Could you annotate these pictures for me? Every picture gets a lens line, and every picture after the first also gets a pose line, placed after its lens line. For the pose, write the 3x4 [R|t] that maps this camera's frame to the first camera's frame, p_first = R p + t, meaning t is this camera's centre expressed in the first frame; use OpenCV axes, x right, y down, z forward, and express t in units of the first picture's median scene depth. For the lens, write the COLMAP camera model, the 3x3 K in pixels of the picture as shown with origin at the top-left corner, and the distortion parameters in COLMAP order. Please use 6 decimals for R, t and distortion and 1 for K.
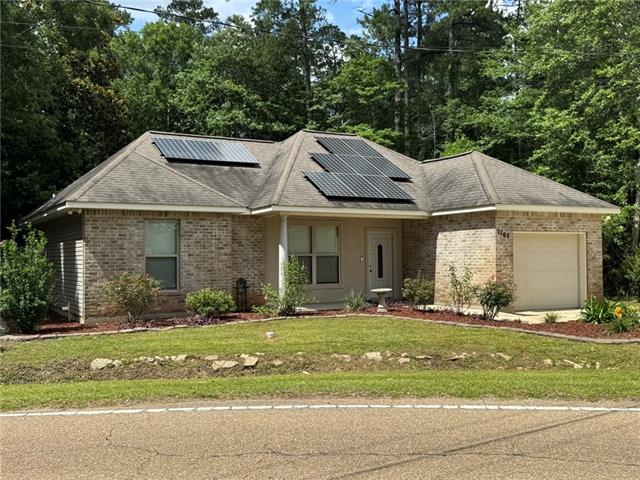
lens RADIAL K [[682.2, 0, 320.0], [0, 682.2, 240.0], [0, 0, 1]] dist [0.163954, -0.375756]
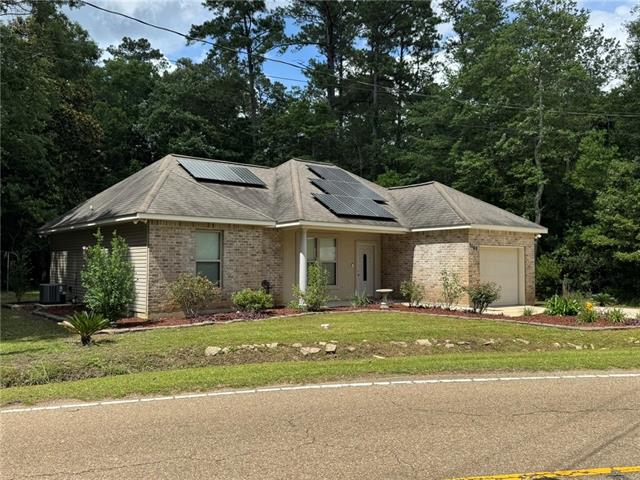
lens RADIAL K [[567.6, 0, 320.0], [0, 567.6, 240.0], [0, 0, 1]] dist [0.166092, -0.379931]
pose [[0.983193, 0.018196, 0.181660, -0.207258], [-0.014556, 0.999666, -0.021353, 0.005083], [-0.181988, 0.018350, 0.983129, 0.002173]]
